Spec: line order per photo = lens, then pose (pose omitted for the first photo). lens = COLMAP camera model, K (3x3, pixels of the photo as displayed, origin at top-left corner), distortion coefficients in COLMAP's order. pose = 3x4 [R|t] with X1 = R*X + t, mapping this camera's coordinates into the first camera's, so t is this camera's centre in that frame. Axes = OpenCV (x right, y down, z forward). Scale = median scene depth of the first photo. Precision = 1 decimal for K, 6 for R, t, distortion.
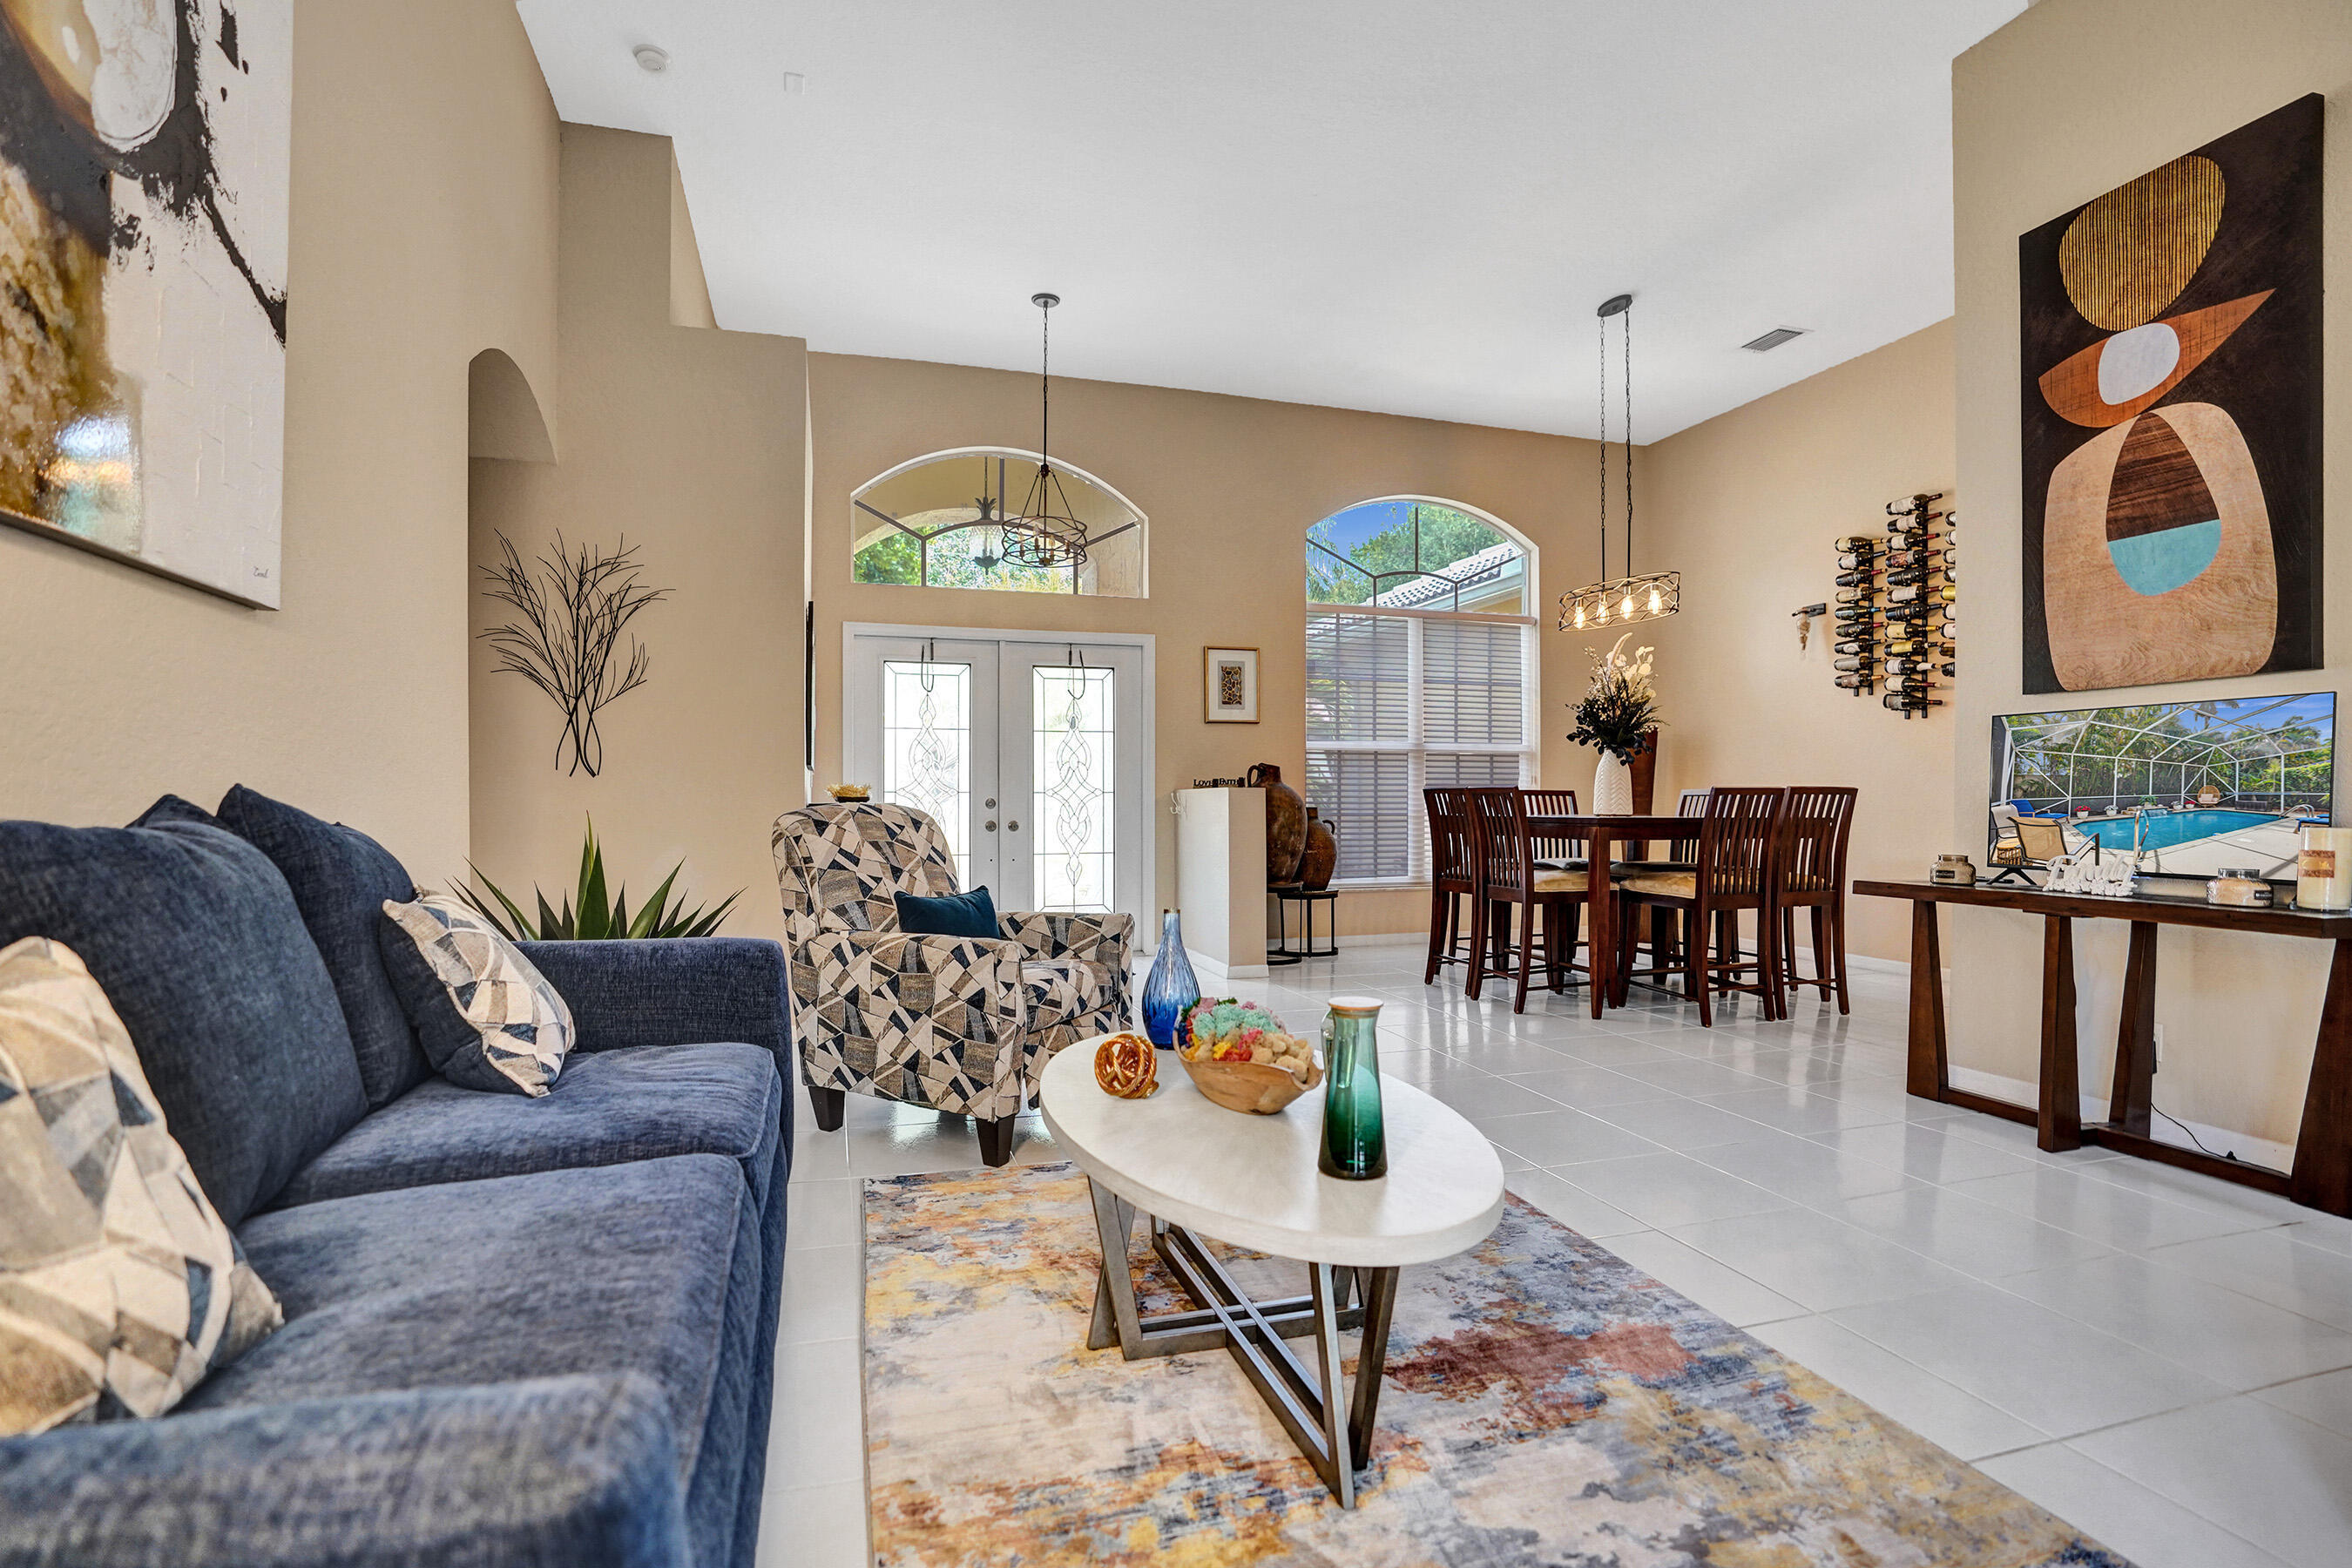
lens RADIAL K [[1091.1, 0, 1168.9], [0, 1091.1, 812.6], [0, 0, 1]] dist [-0.057357, 0.019636]
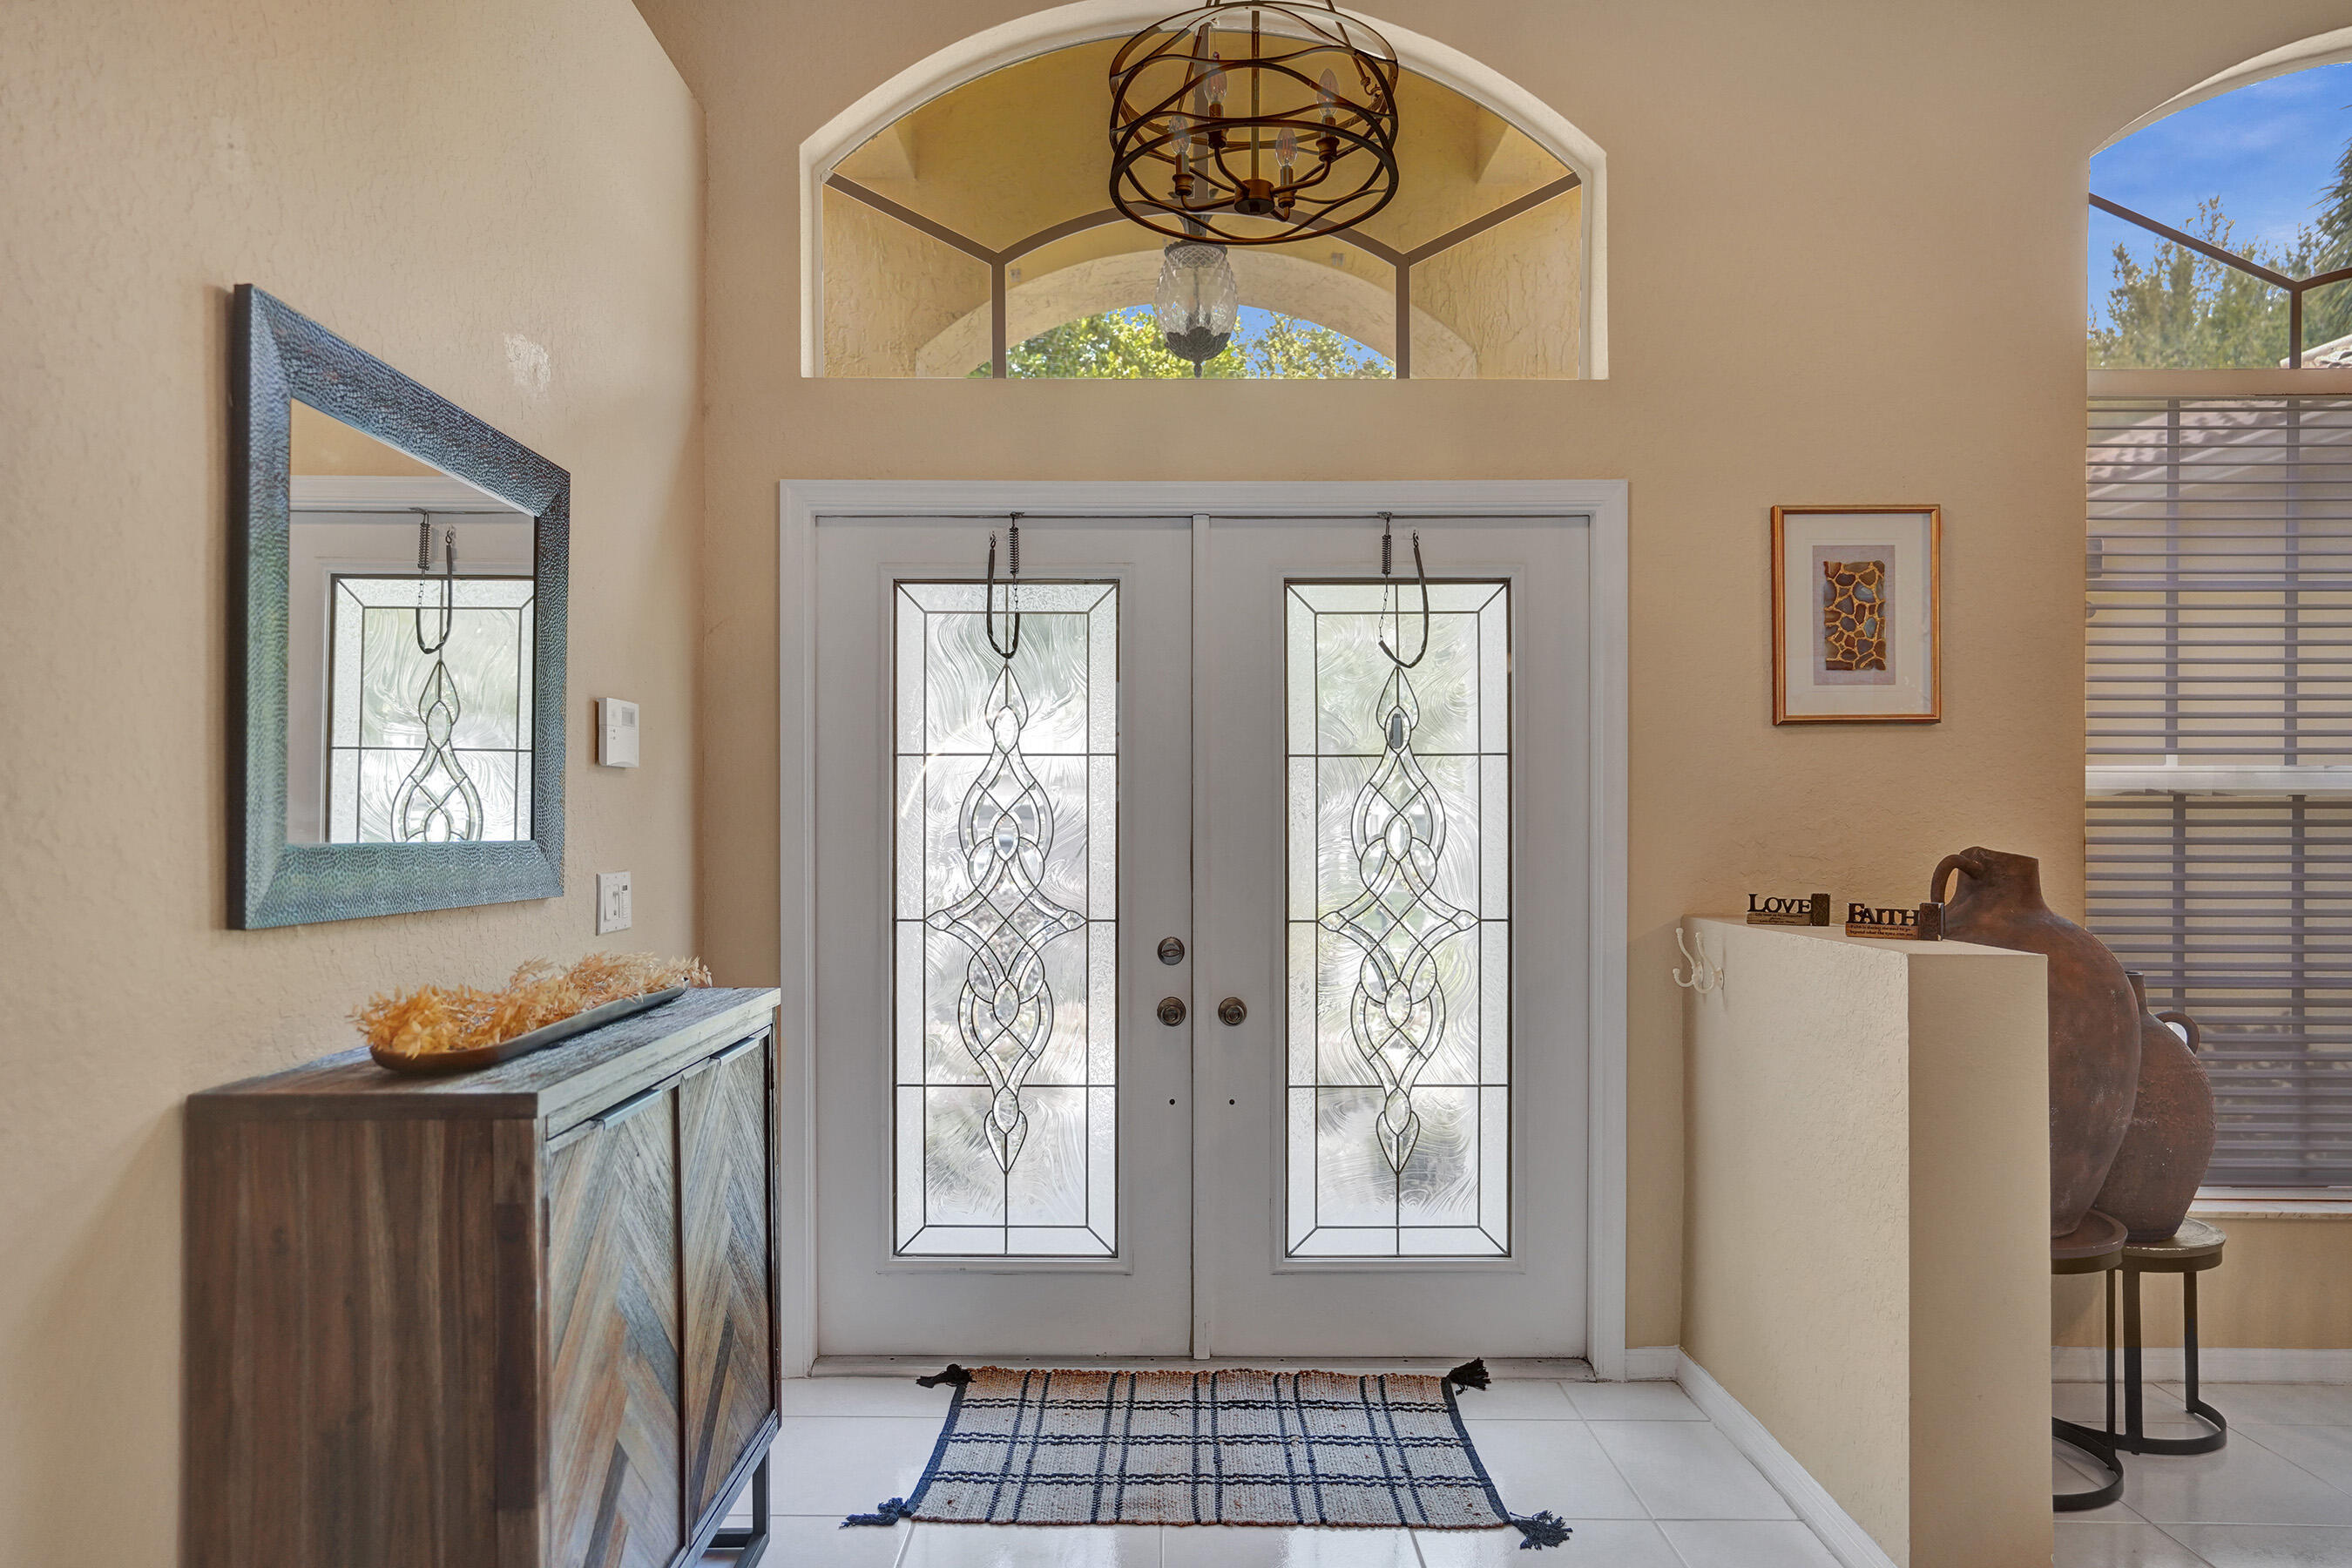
lens RADIAL K [[1515.6, 0, 1156.5], [0, 1515.6, 803.9], [0, 0, 1]] dist [-0.021918, 0.019002]
pose [[0.951420, -0.000027, -0.307896, -0.007638], [-0.004188, 0.999906, -0.013029, -0.054979], [0.307868, 0.013685, 0.951331, 0.527193]]
